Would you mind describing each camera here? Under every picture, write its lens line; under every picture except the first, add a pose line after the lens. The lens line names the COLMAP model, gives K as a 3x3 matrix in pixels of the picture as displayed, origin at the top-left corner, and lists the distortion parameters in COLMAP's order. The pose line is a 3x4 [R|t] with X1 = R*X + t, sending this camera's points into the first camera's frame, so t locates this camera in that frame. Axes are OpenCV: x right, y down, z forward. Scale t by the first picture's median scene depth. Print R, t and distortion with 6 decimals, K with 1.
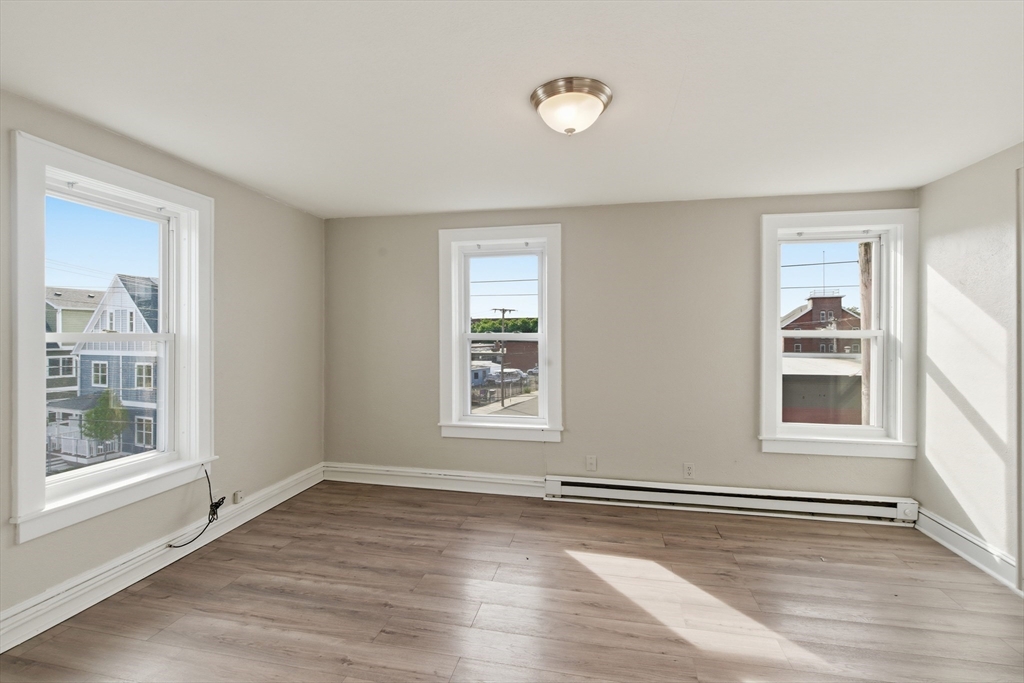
lens RADIAL K [[460.8, 0, 513.5], [0, 460.8, 340.4], [0, 0, 1]] dist [0.001102, -0.000022]
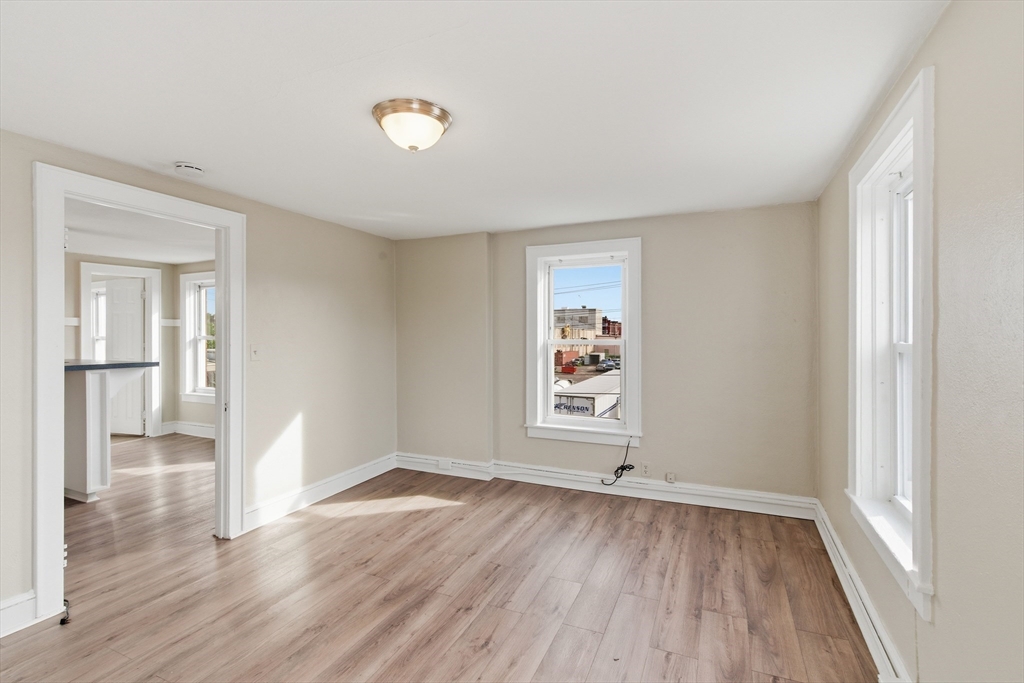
lens RADIAL K [[460.8, 0, 519.4], [0, 460.8, 335.1], [0, 0, 1]] dist [0.001102, -0.000022]
pose [[-0.200498, -0.003553, -0.979688, 0.678645], [-0.015908, 0.999873, -0.000371, -0.024550], [0.979565, 0.015510, -0.200529, 0.879599]]
